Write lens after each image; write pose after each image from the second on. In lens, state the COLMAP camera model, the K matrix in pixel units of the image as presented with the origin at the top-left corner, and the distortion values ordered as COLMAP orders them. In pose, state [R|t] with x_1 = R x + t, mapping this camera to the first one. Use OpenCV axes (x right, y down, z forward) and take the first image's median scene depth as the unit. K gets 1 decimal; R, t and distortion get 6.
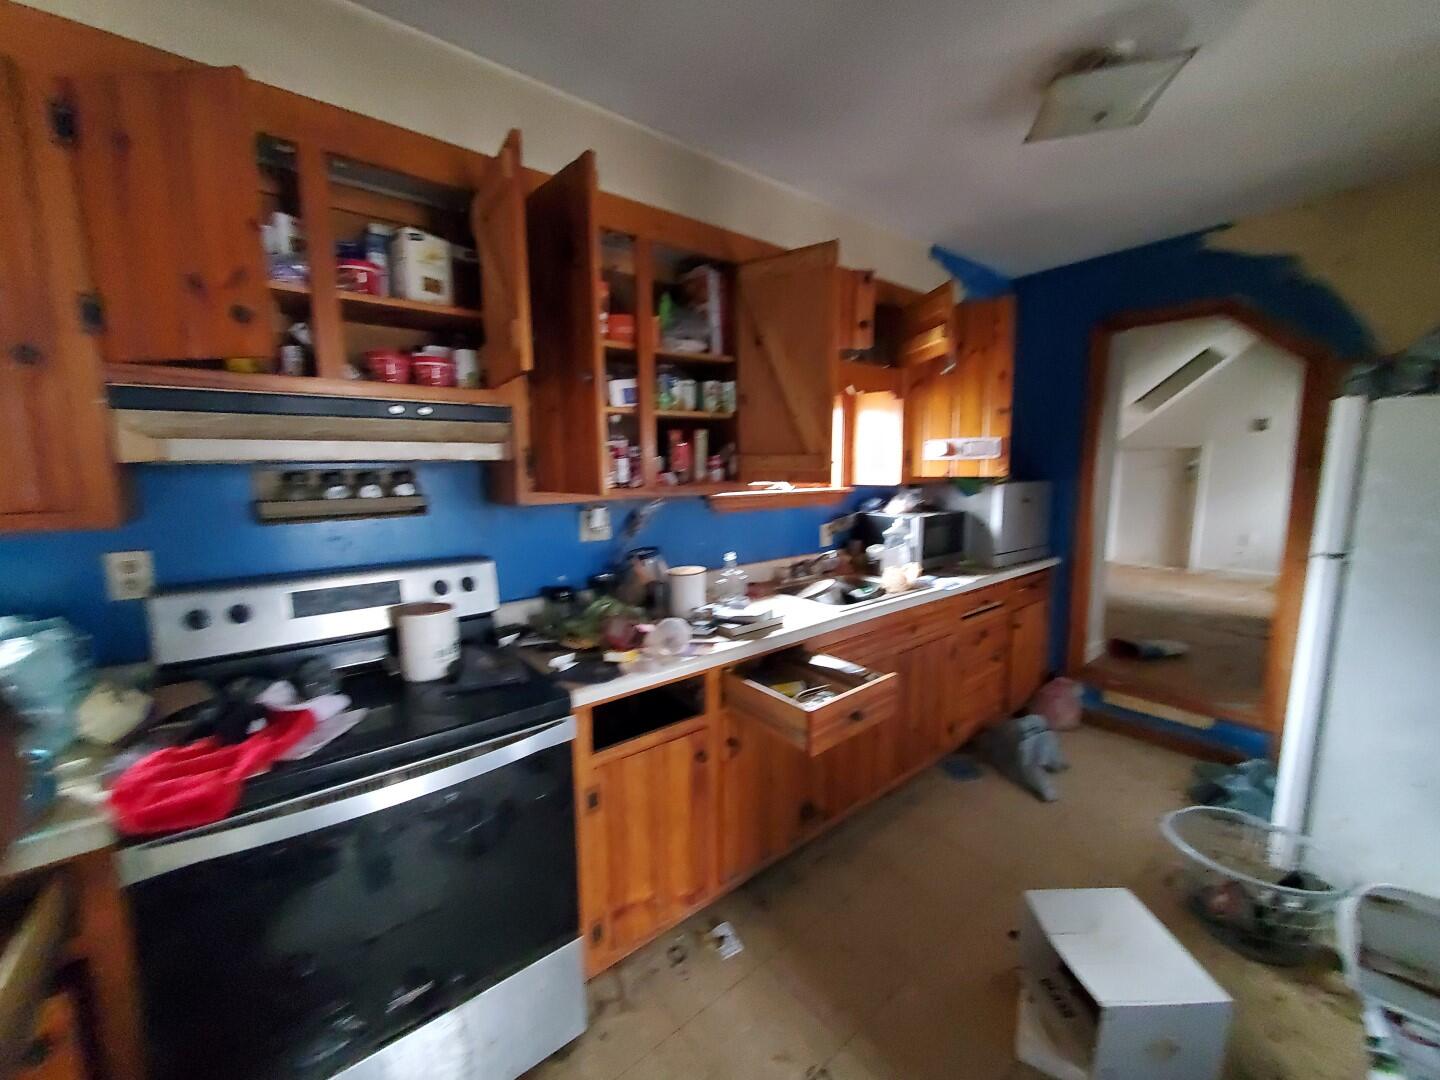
lens RADIAL K [[581.3, 0, 720.0], [0, 581.3, 540.0], [0, 0, 1]] dist [-0.001064, -0.000086]
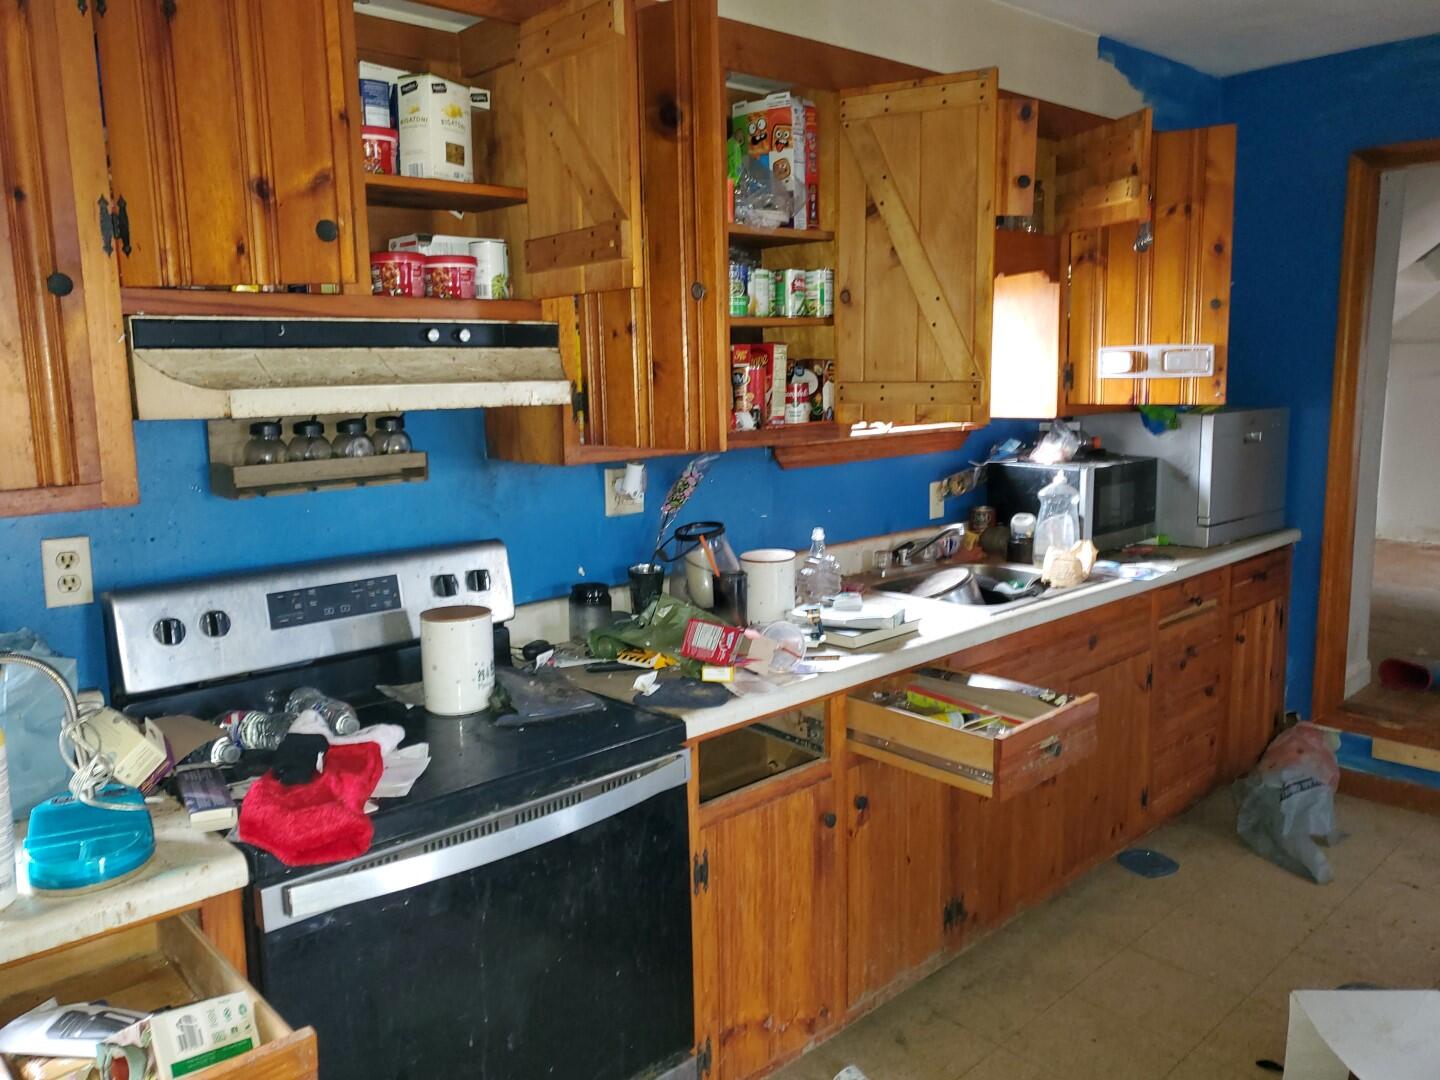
lens RADIAL K [[1086.0, 0, 718.2], [0, 1086.0, 526.0], [0, 0, 1]] dist [0.009643, -0.005070]
pose [[0.998539, -0.018816, 0.050659, -0.164997], [0.018221, 0.999760, 0.012188, 0.001643], [-0.050876, -0.011247, 0.998642, -0.220940]]
